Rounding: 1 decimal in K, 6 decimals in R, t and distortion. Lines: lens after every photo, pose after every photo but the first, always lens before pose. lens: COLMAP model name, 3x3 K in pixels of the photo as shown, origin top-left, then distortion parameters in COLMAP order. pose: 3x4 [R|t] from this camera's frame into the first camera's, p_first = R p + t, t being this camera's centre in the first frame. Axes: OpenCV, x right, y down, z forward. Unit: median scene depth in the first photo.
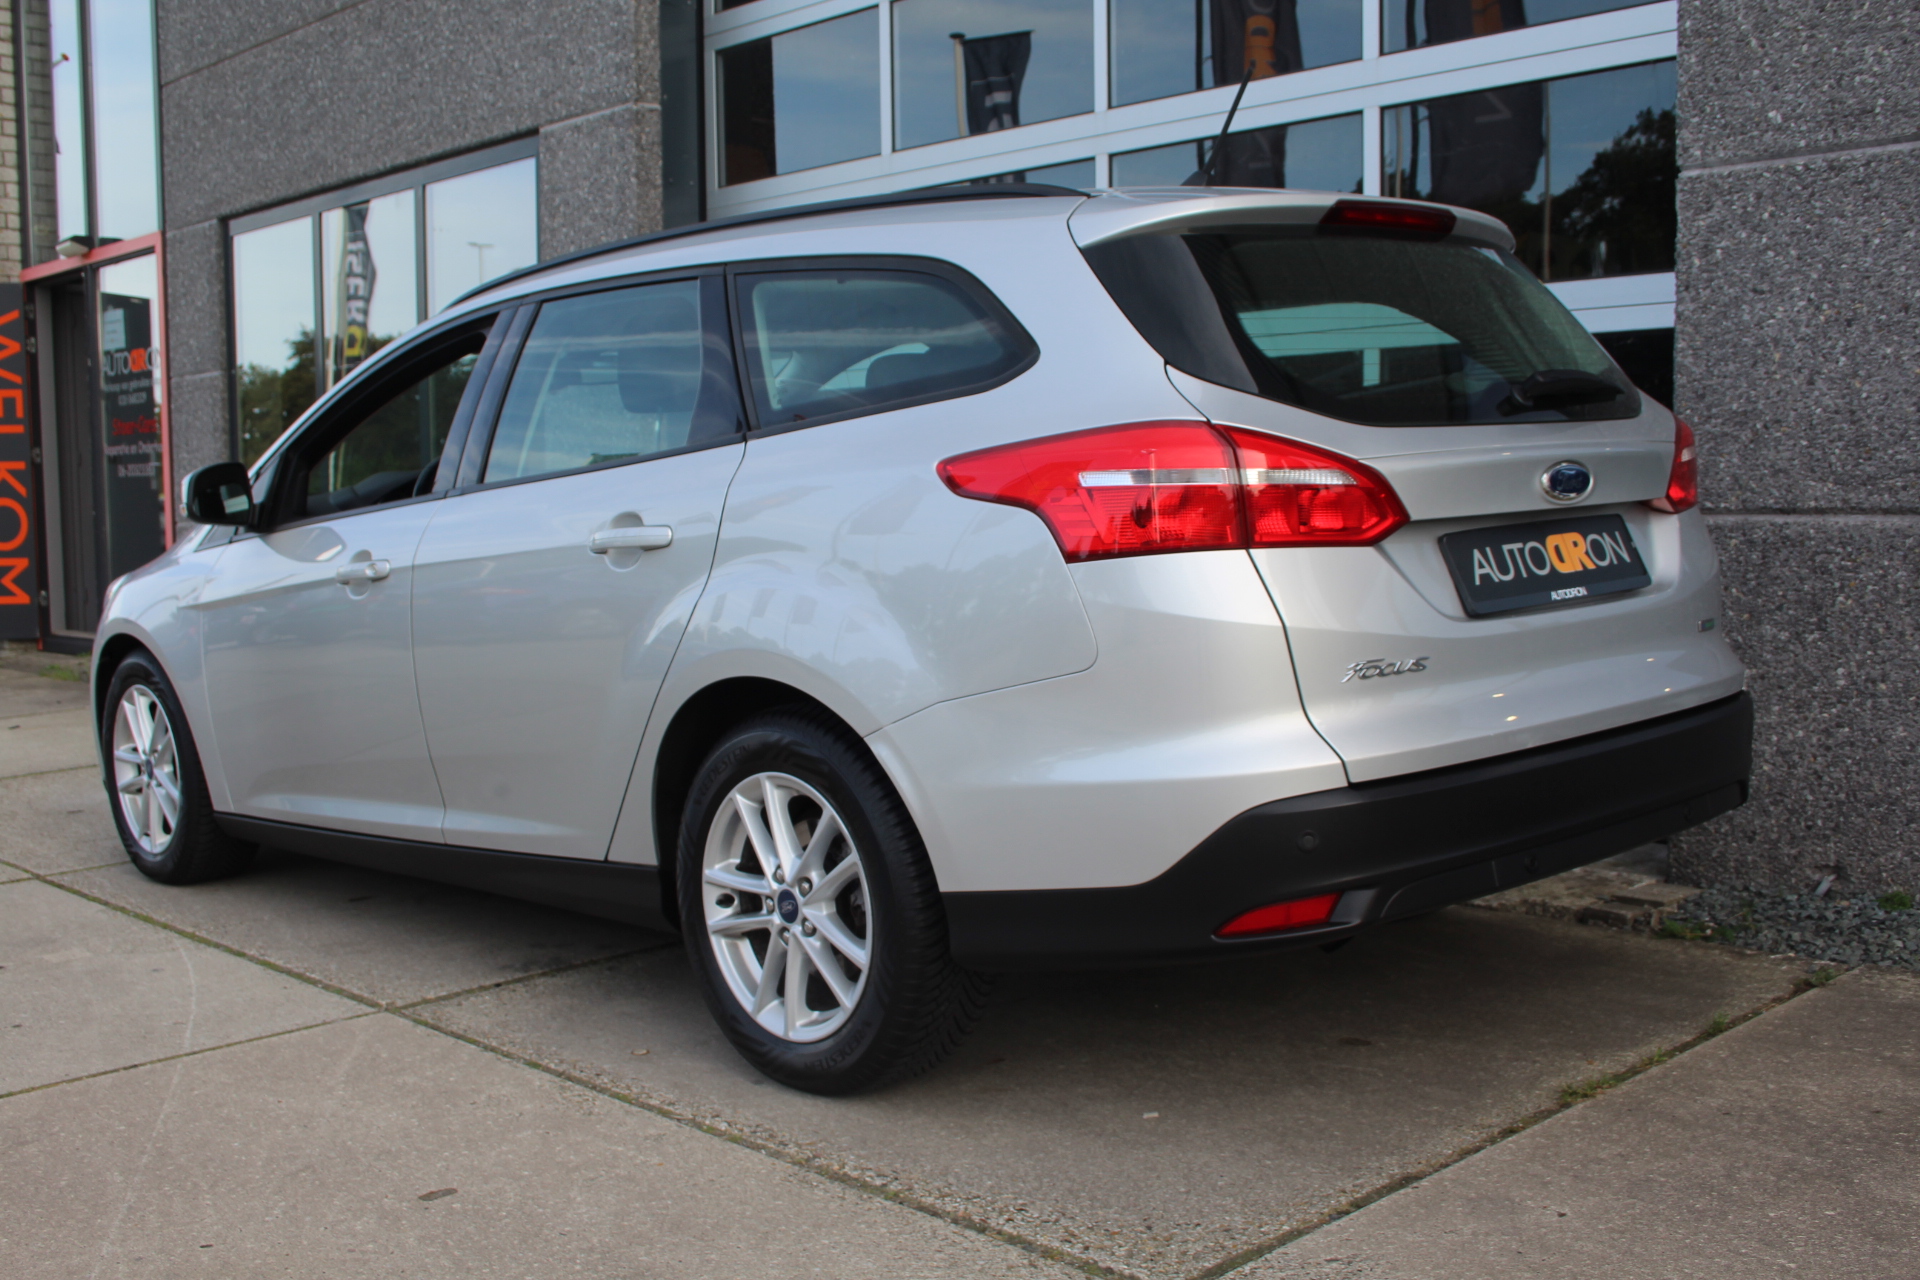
lens RADIAL K [[2031.8, 0, 919.2], [0, 2031.8, 667.9], [0, 0, 1]] dist [-0.057851, 0.000000]
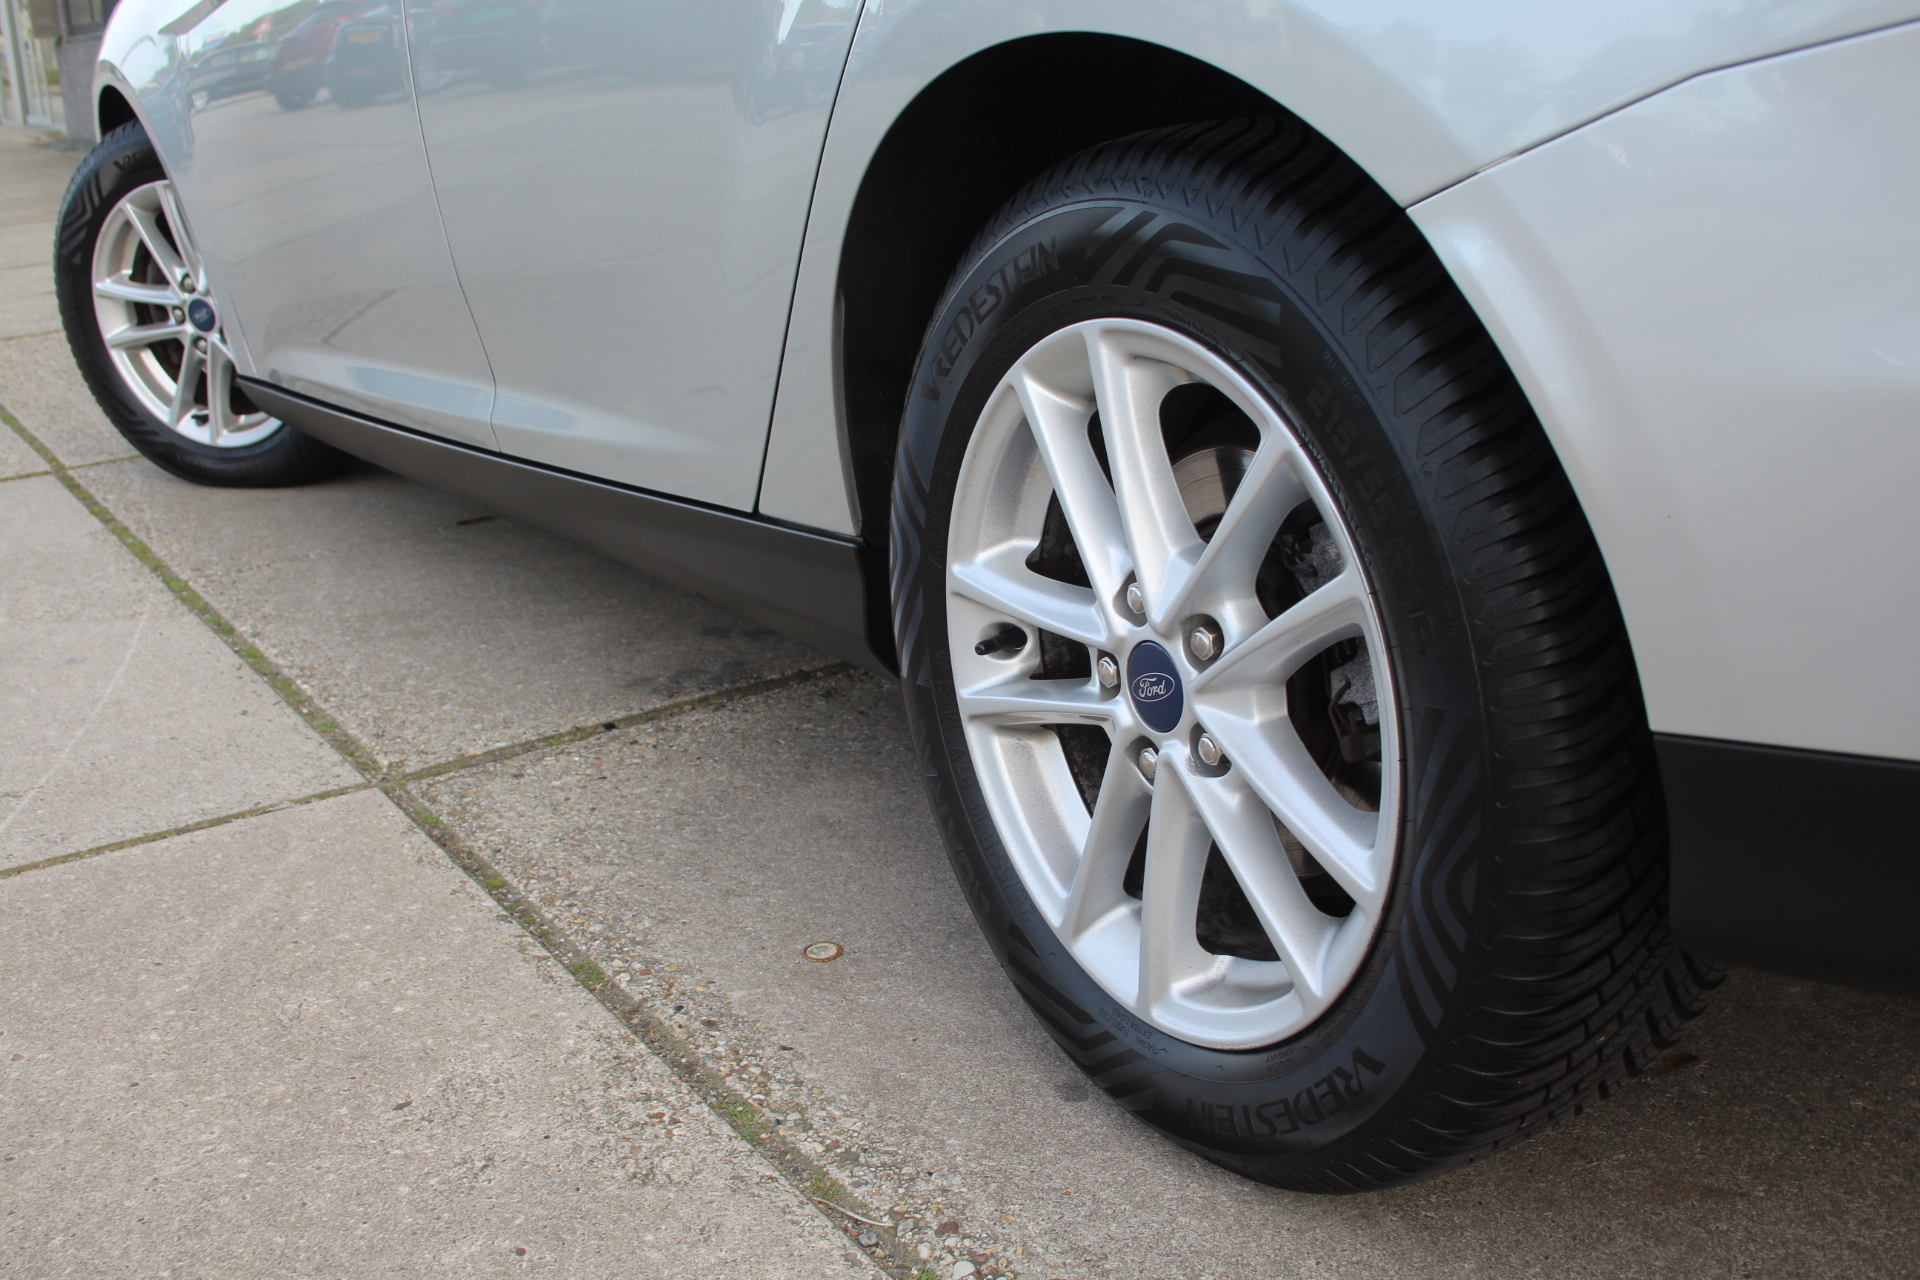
lens RADIAL K [[2117.0, 0, 943.4], [0, 2117.0, 656.1], [0, 0, 1]] dist [-0.062325, 0.000000]
pose [[0.983327, 0.036782, -0.178090, -0.034354], [0.001344, 0.977833, 0.209383, 0.031770], [0.181844, -0.206131, 0.961479, 0.626462]]
